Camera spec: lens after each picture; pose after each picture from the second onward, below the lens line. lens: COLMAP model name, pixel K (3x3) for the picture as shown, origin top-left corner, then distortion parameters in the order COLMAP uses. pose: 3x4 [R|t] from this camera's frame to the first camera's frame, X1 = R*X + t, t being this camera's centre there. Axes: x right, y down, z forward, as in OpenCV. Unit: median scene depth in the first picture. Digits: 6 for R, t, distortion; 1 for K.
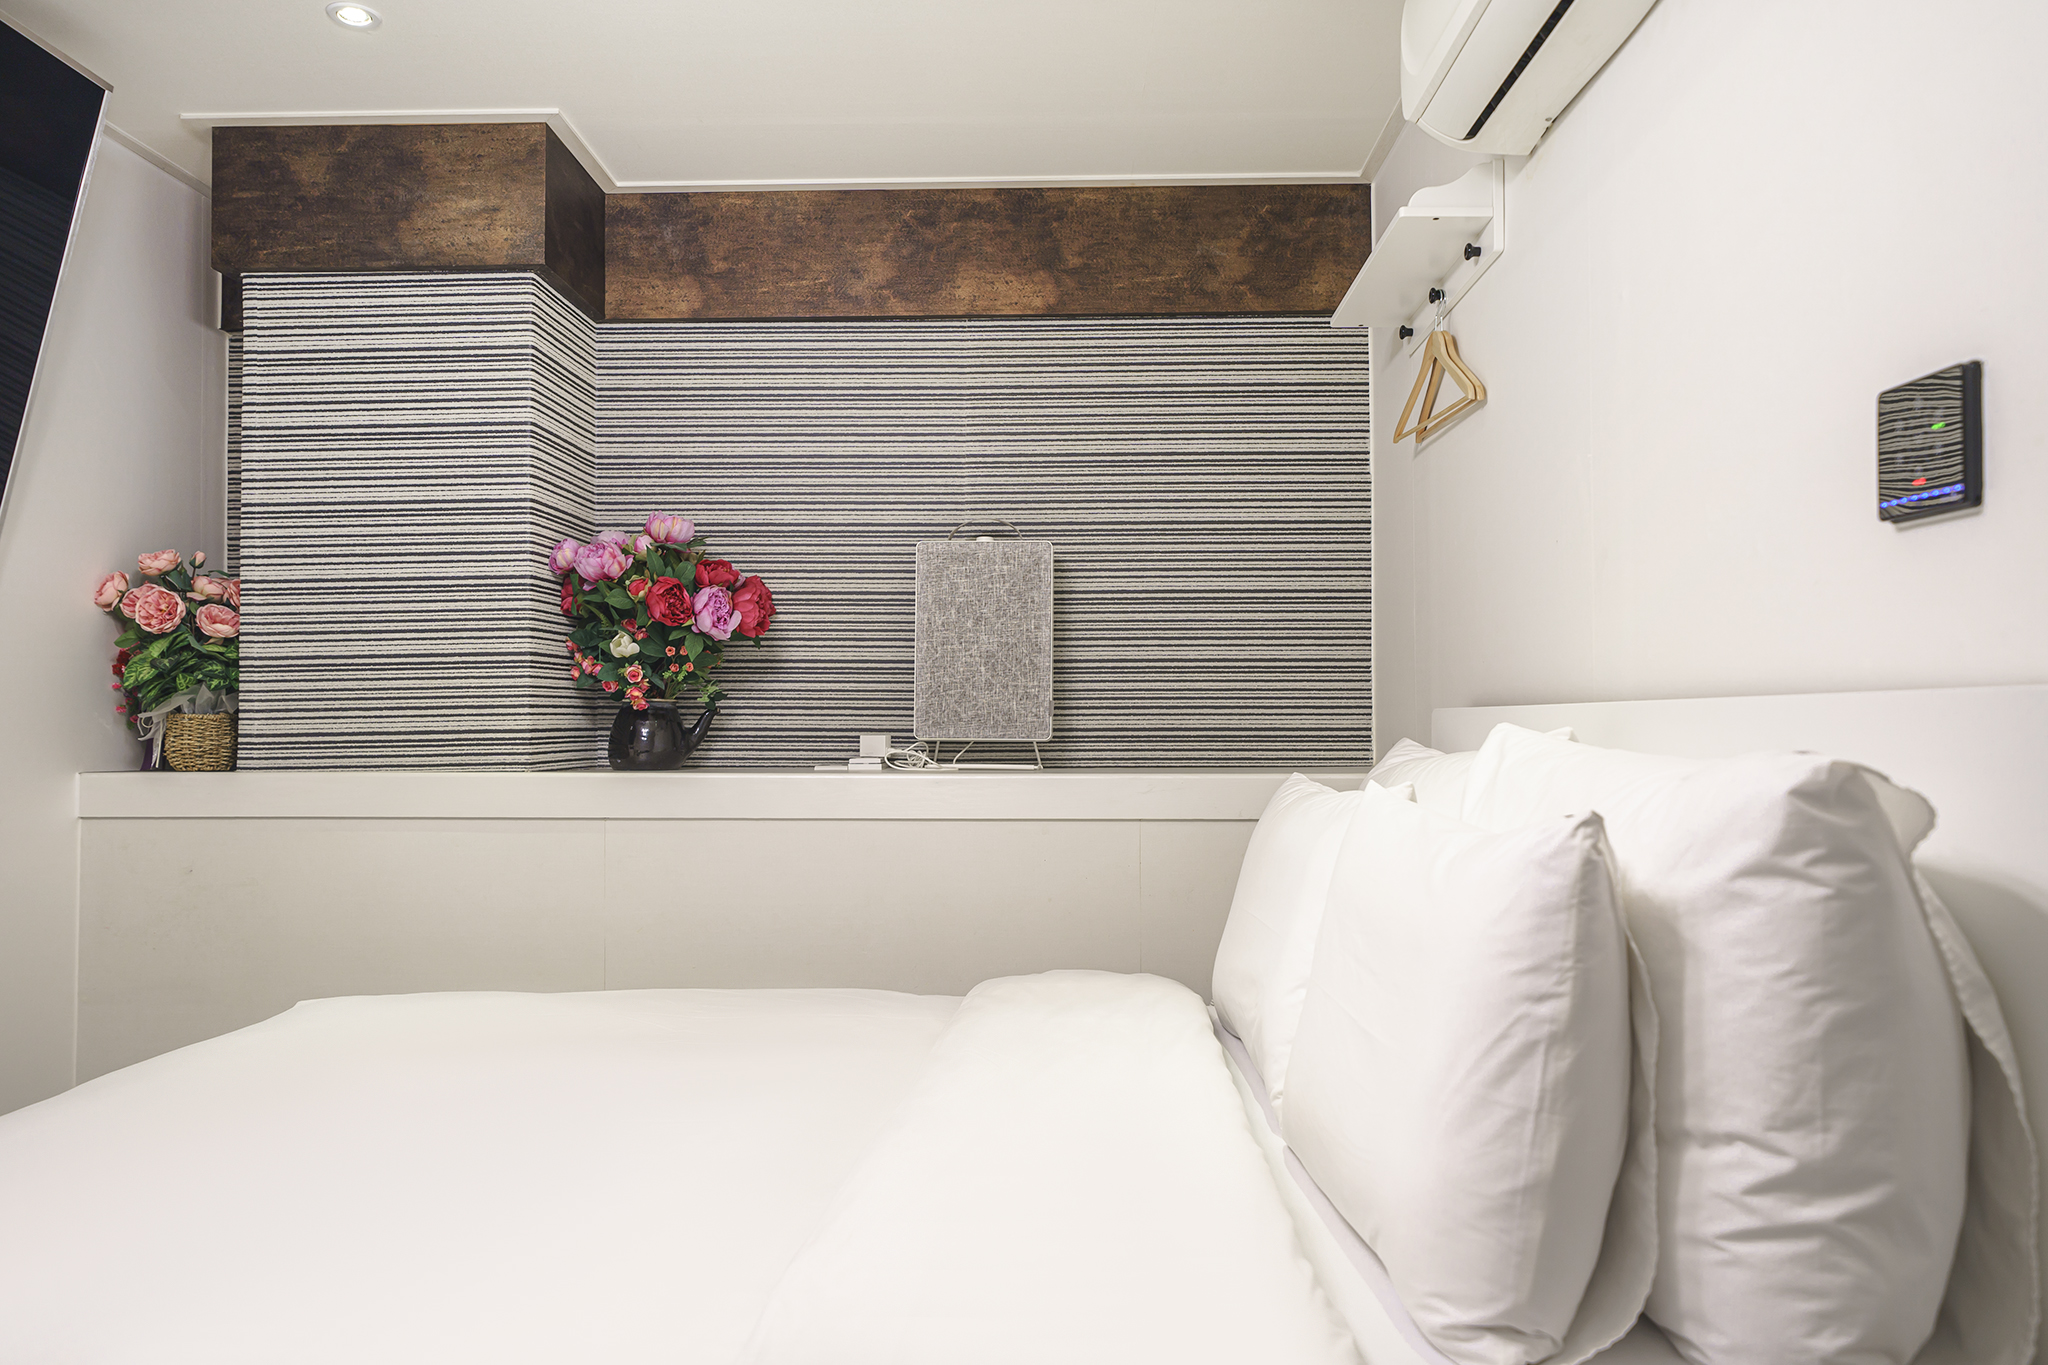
lens RADIAL K [[1385.0, 0, 1024.0], [0, 1385.0, 682.5], [0, 0, 1]] dist [0.005993, -0.000551]
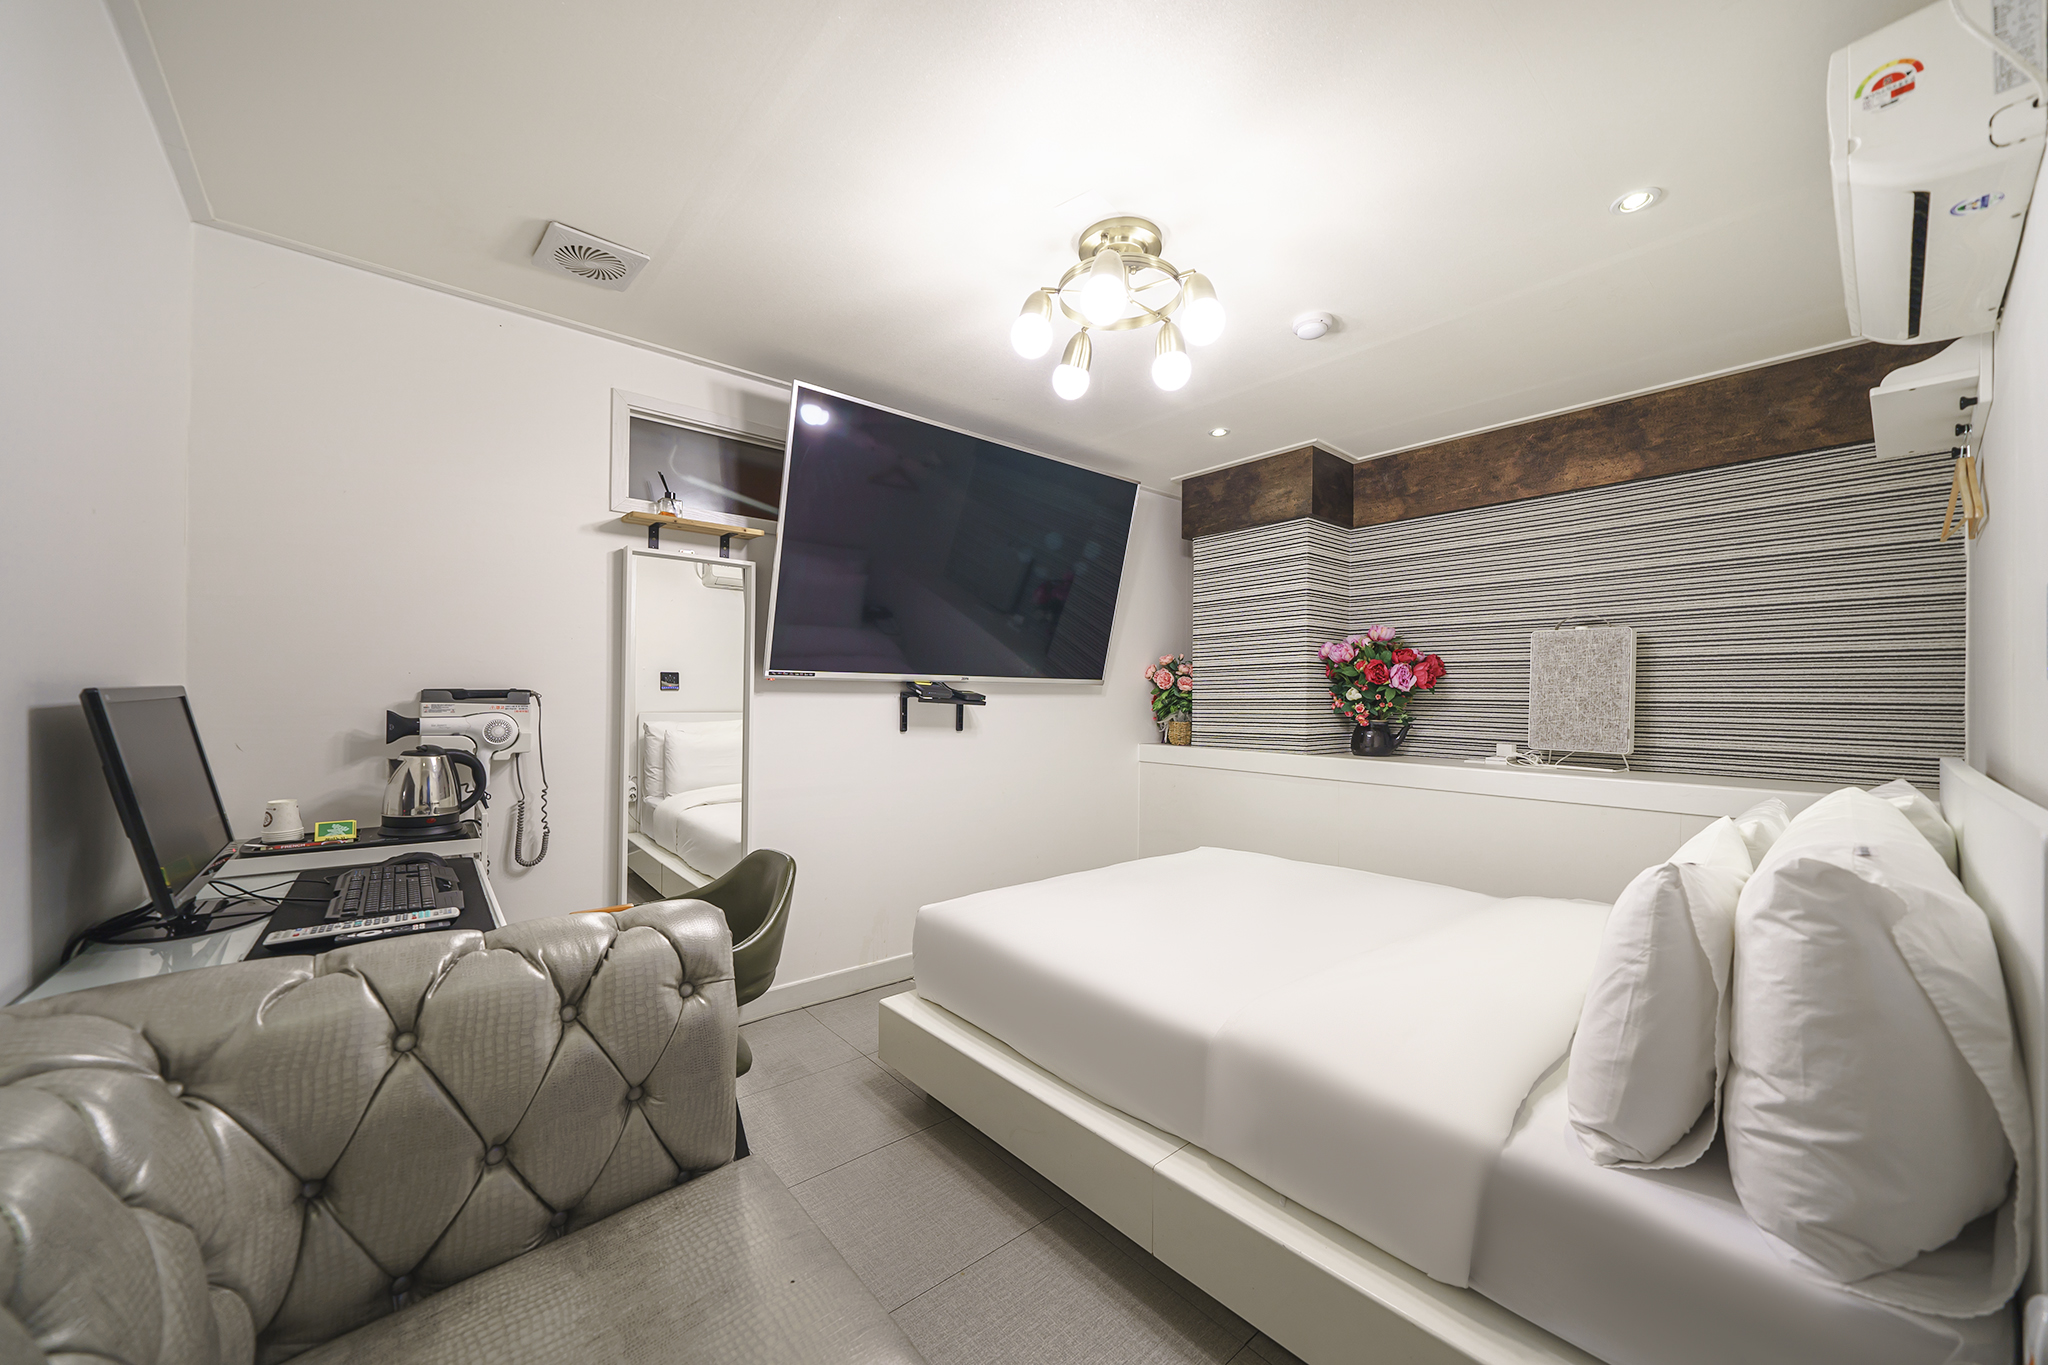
lens RADIAL K [[745.8, 0, 1024.0], [0, 745.8, 682.5], [0, 0, 1]] dist [-0.002151, -0.000152]
pose [[0.668475, -0.006368, -0.743707, 0.195302], [0.011127, 0.999937, 0.001438, -0.050075], [0.743651, -0.009236, 0.668504, -0.079970]]
